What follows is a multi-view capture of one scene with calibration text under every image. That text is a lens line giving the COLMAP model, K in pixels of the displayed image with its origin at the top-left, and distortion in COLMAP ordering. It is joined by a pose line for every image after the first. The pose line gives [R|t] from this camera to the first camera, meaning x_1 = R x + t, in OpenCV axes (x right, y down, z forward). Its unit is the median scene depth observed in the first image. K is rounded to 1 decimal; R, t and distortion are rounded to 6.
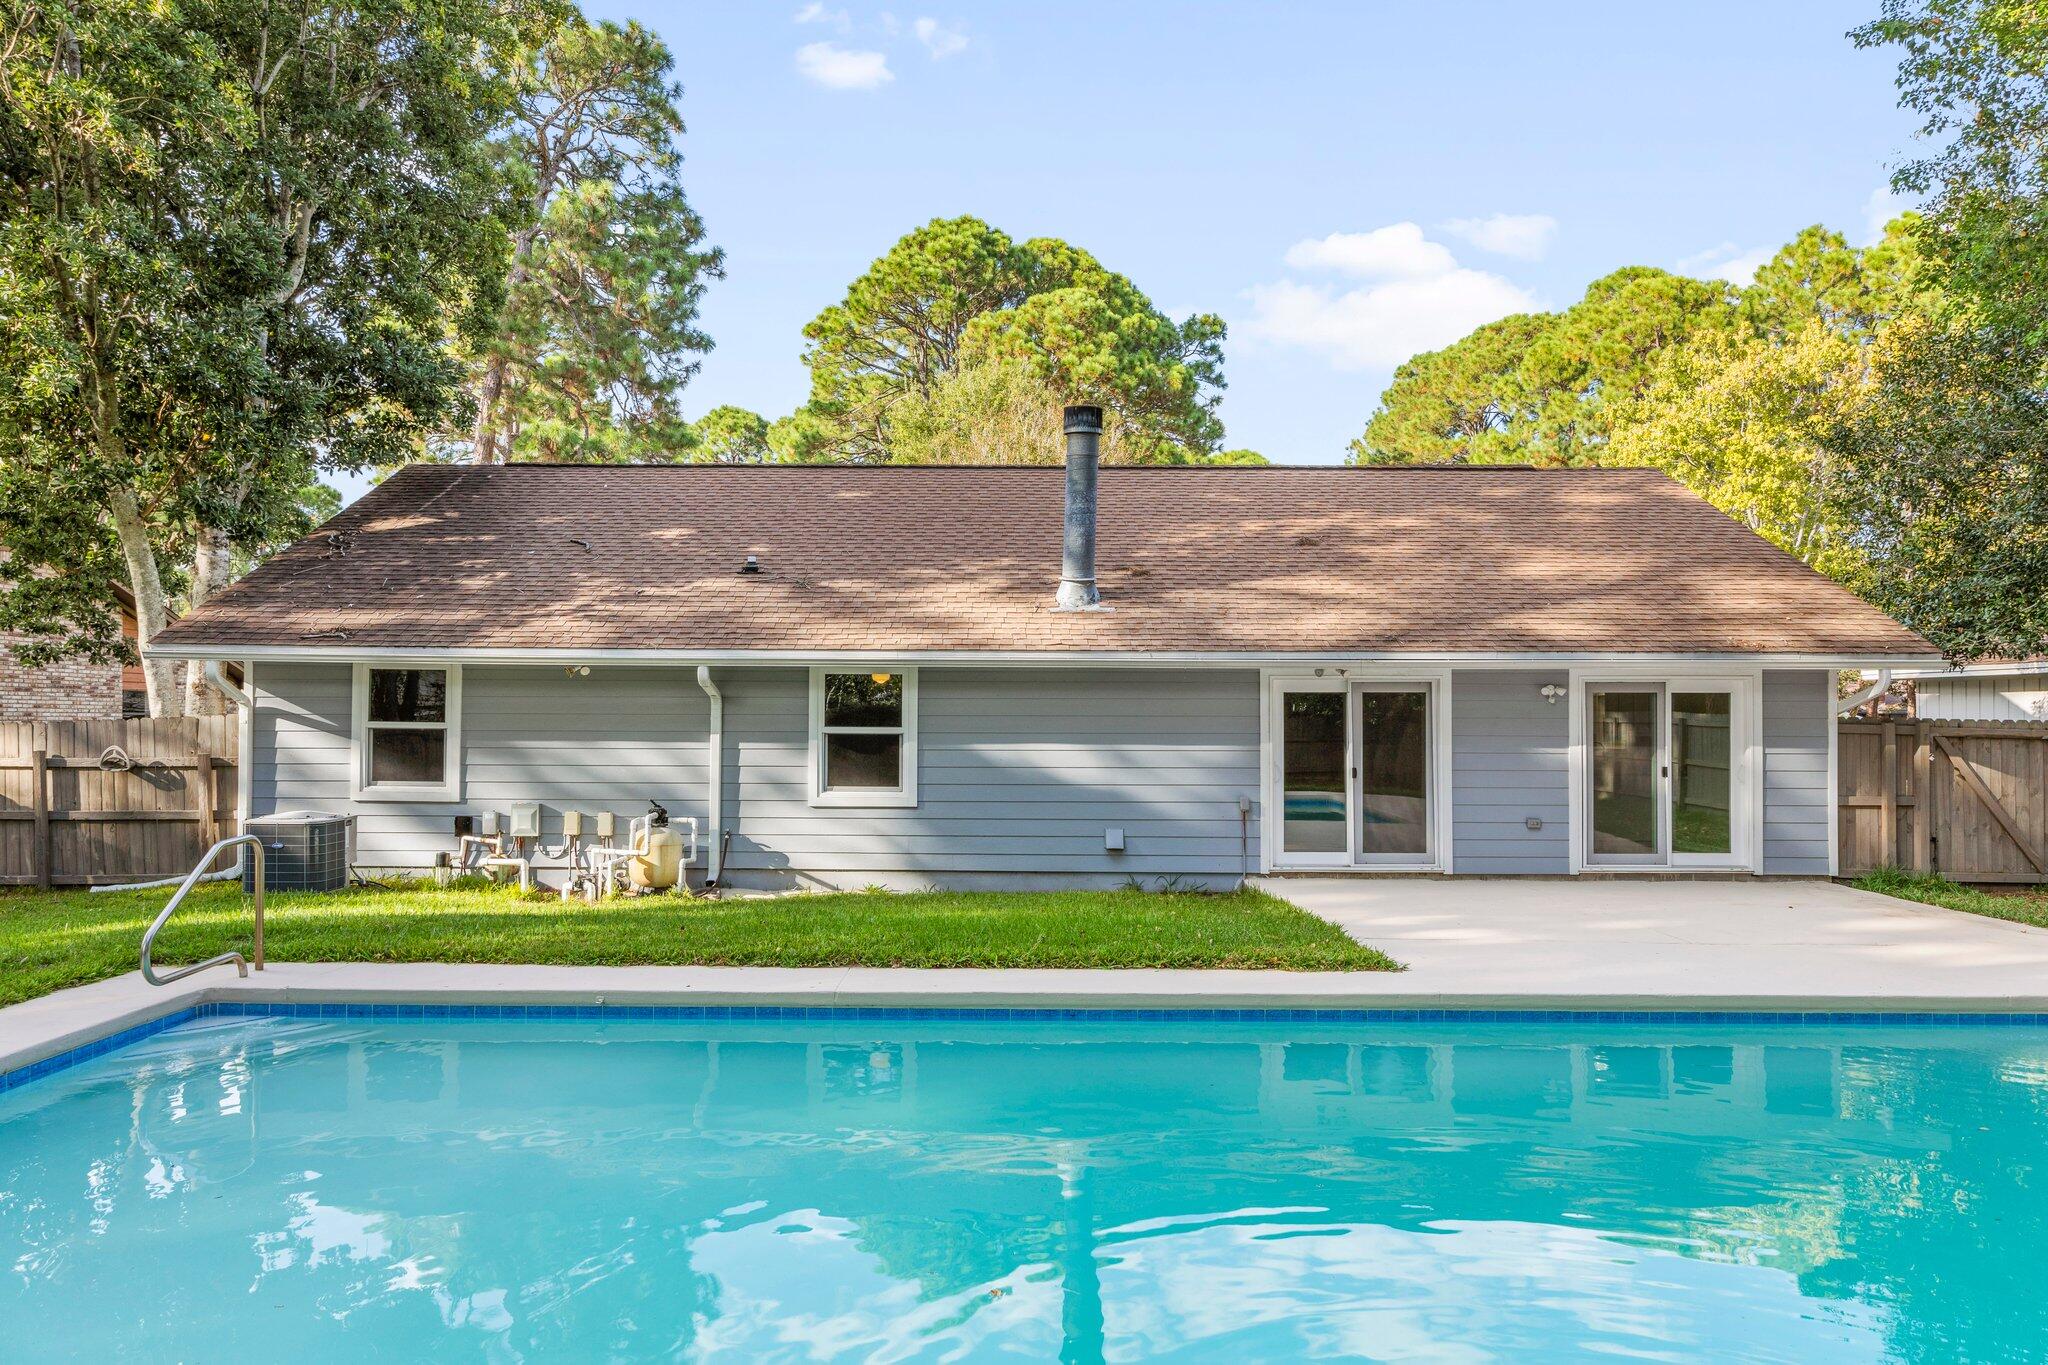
lens RADIAL K [[1319.1, 0, 961.8], [0, 1319.1, 707.2], [0, 0, 1]] dist [0.002832, 0.001199]
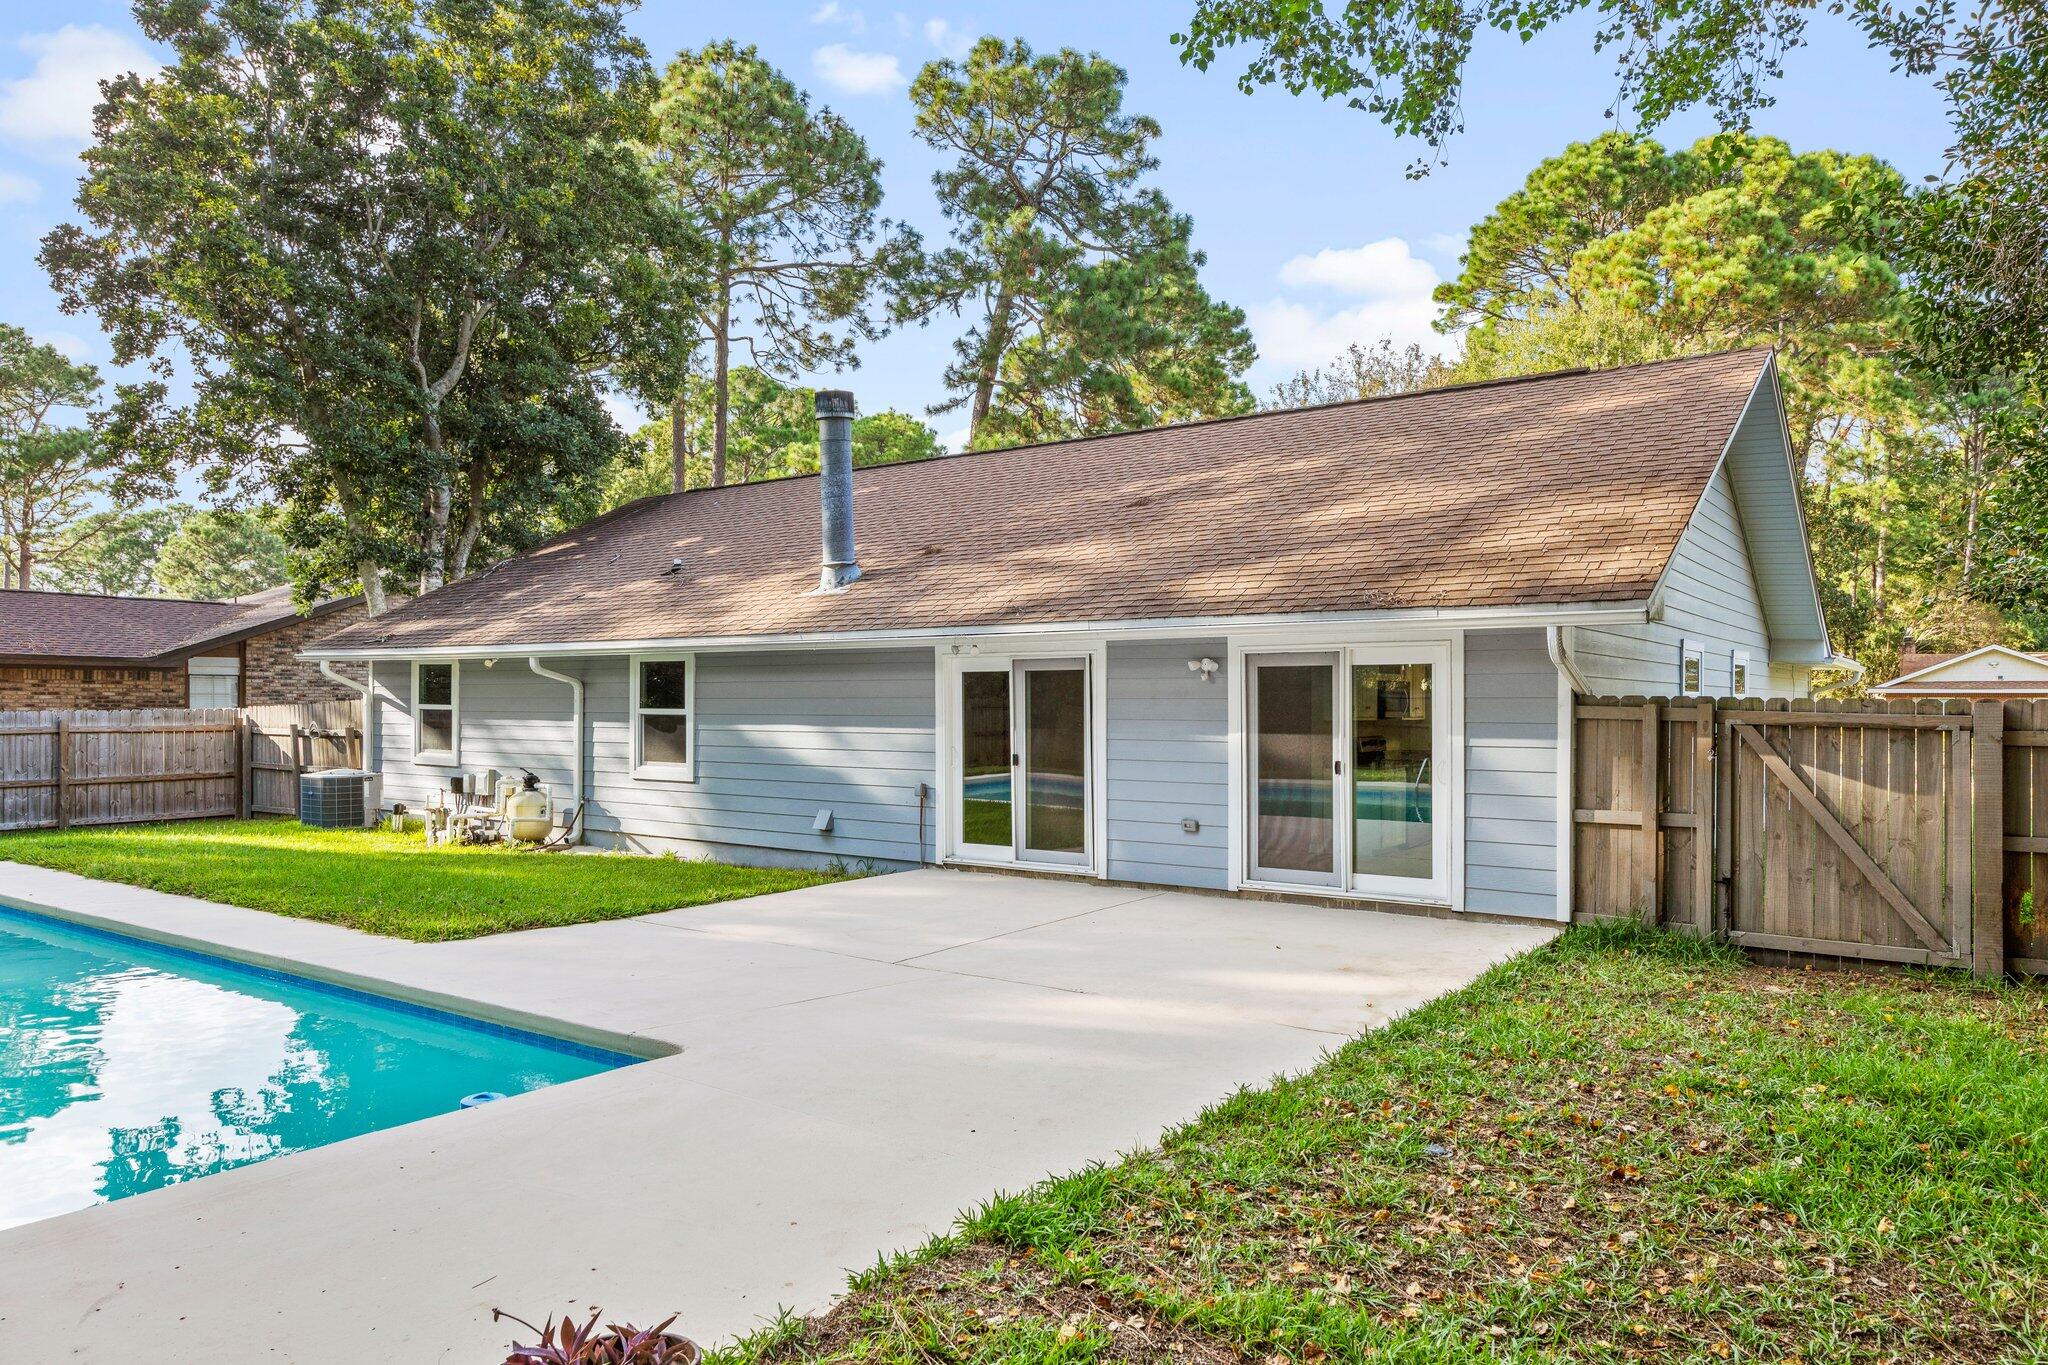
lens RADIAL K [[1319.1, 0, 1069.0], [0, 1319.1, 712.9], [0, 0, 1]] dist [0.002832, 0.001199]
pose [[0.821708, 0.002623, -0.569902, 0.841782], [0.005019, 0.999917, 0.011839, 0.007275], [0.569886, -0.012589, 0.821627, 0.277602]]
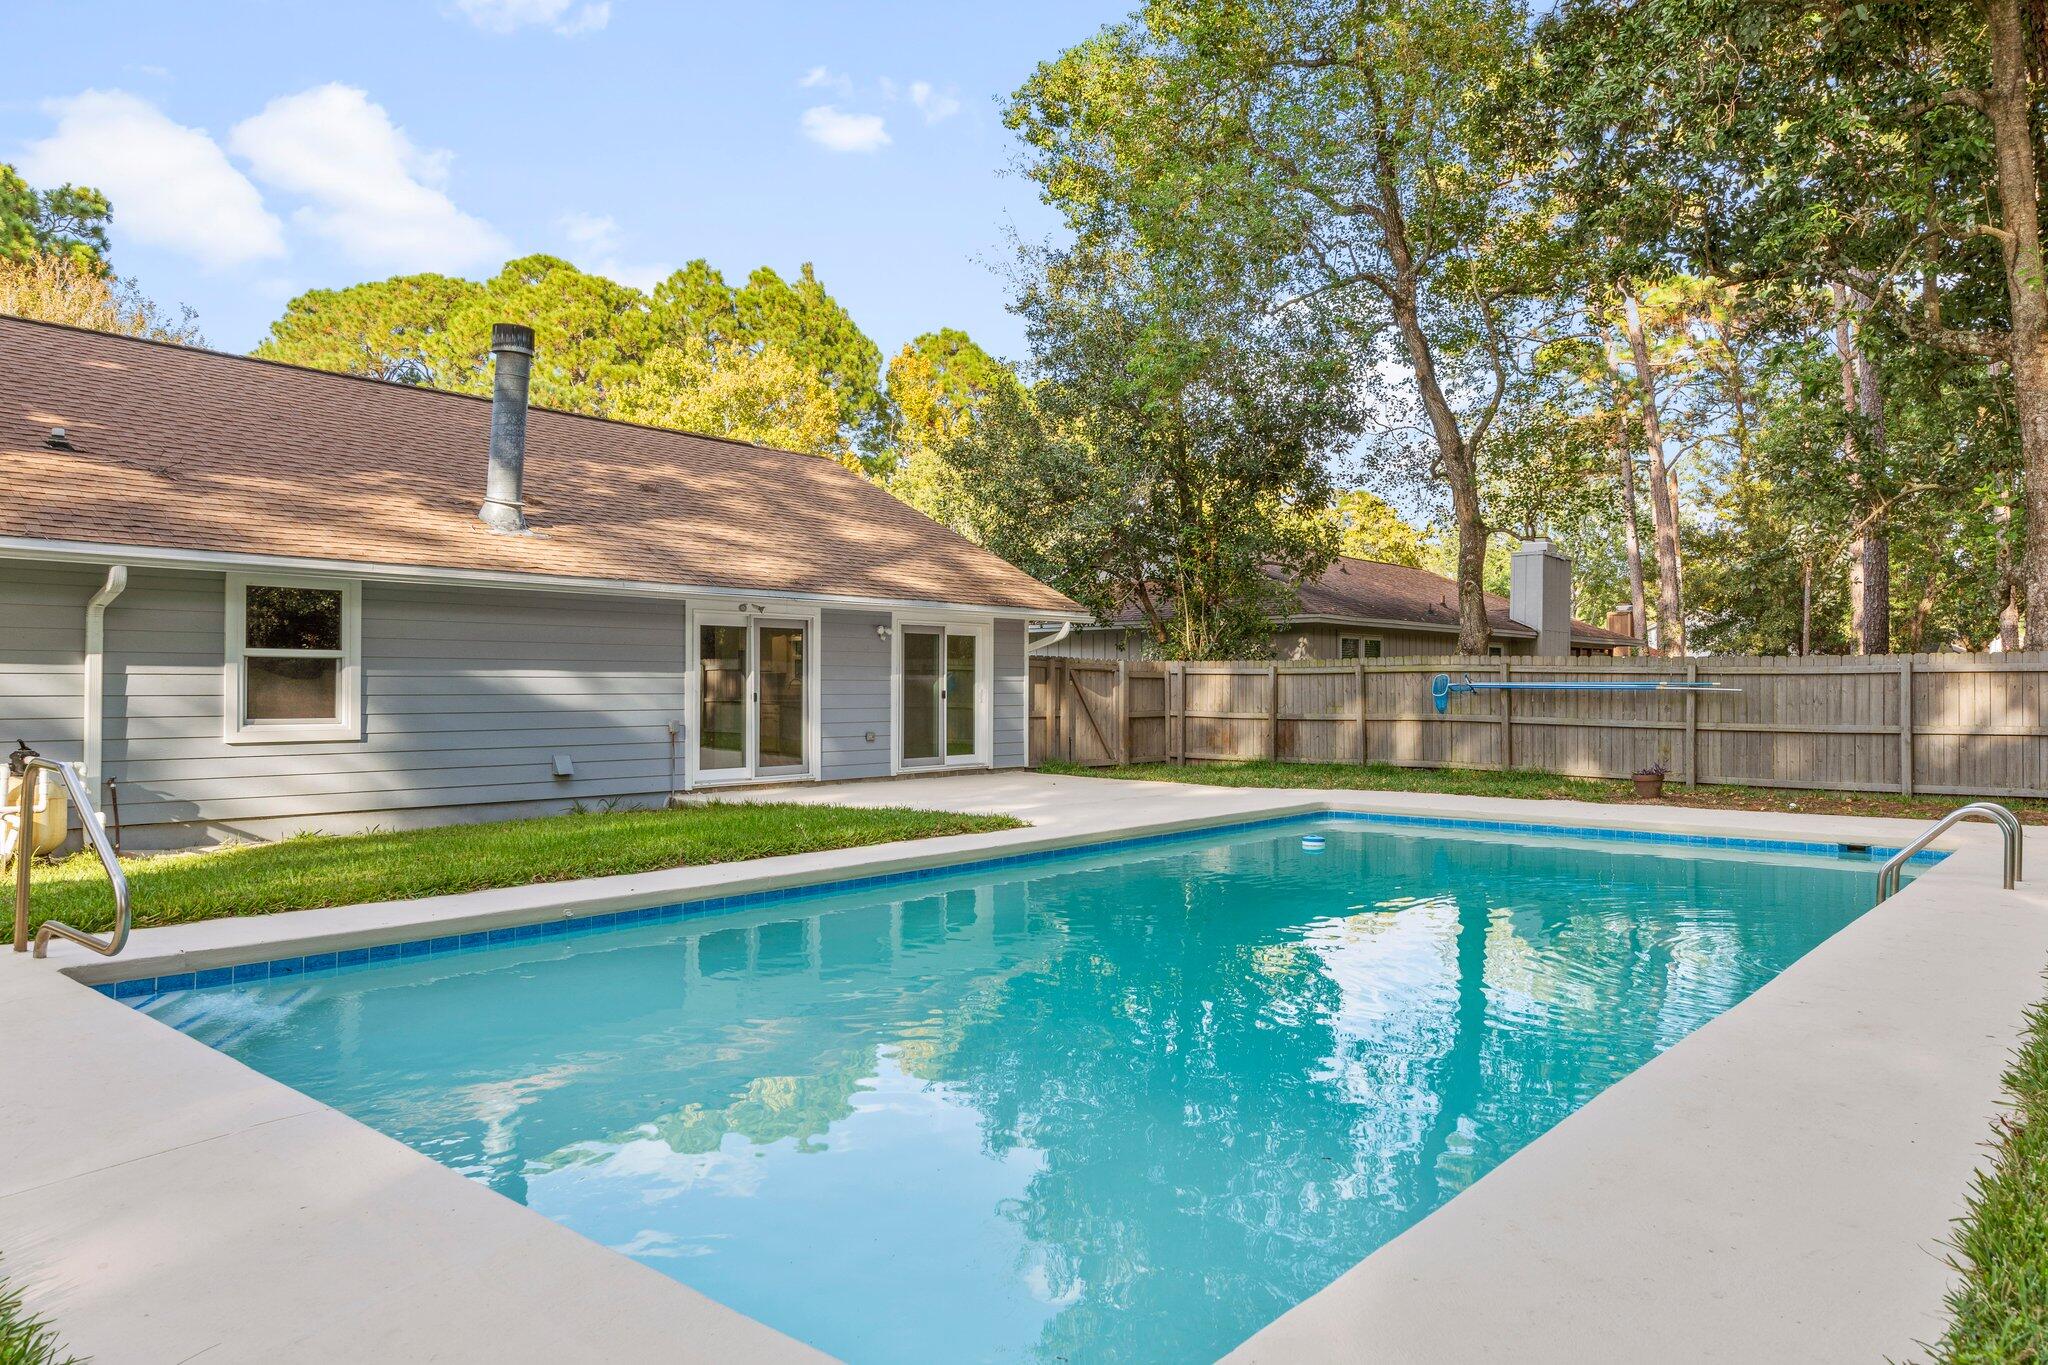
lens RADIAL K [[1319.1, 0, 1016.5], [0, 1319.1, 668.7], [0, 0, 1]] dist [0.002832, 0.001199]
pose [[0.653514, 0.008086, 0.756871, -0.417364], [-0.007685, 0.999962, -0.004048, 0.027937], [-0.756875, -0.003172, 0.653552, 0.083451]]
